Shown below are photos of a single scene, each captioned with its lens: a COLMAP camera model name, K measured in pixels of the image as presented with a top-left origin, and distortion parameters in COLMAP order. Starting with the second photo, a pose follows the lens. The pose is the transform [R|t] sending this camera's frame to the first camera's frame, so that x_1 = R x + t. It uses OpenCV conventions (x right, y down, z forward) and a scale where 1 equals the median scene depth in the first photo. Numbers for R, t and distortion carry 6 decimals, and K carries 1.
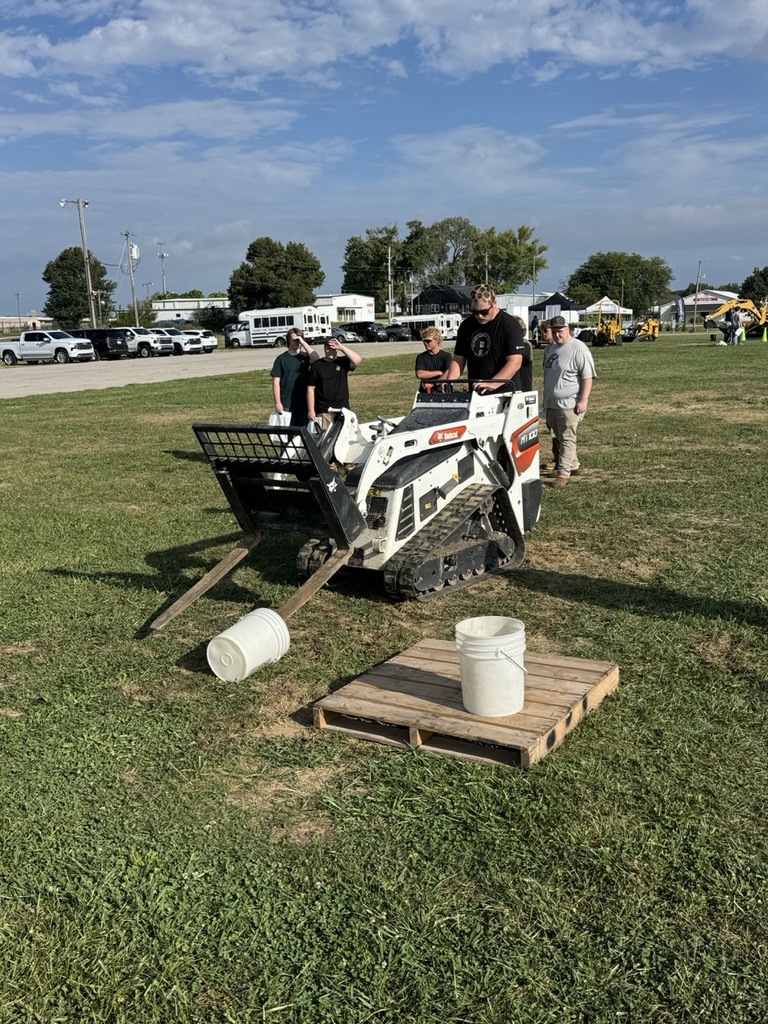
lens RADIAL K [[1047.8, 0, 384.1], [0, 1047.8, 512.3], [0, 0, 1]] dist [0.003917, 0.000000]
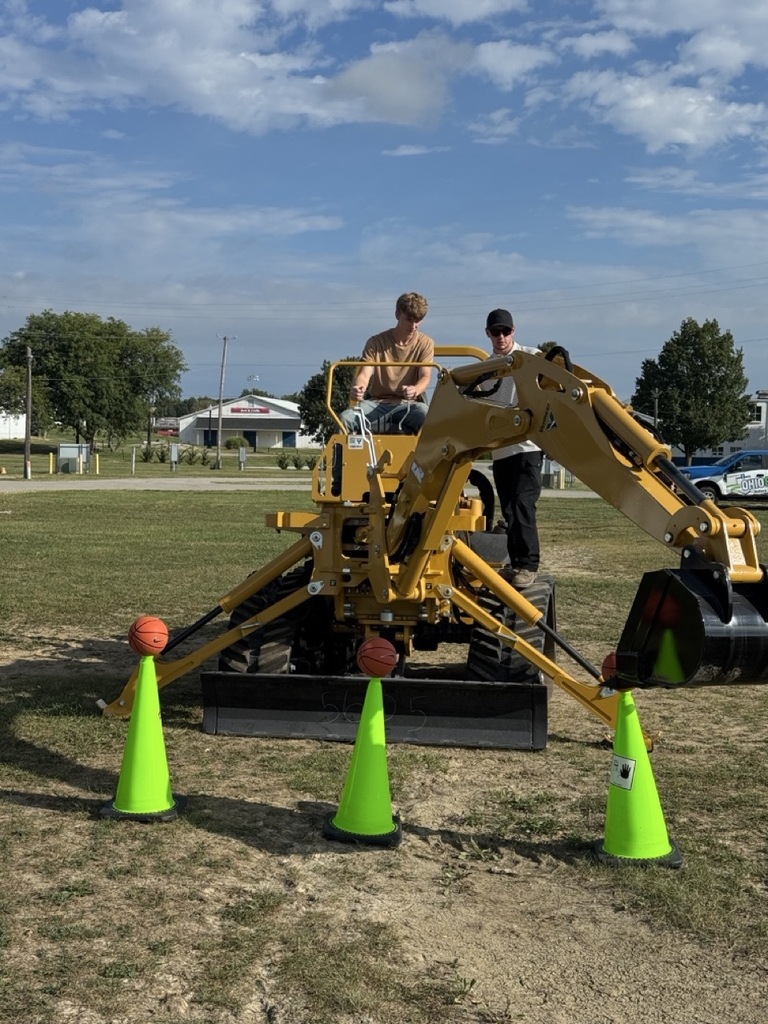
lens RADIAL K [[1432.8, 0, 384.2], [0, 1432.8, 512.0], [0, 0, 1]] dist [0.002087, 0.000000]
pose [[0.929678, 0.031745, 0.367003, 0.100054], [0.014101, 0.992483, -0.121568, -0.055961], [-0.368104, 0.118194, 0.922242, 0.278920]]
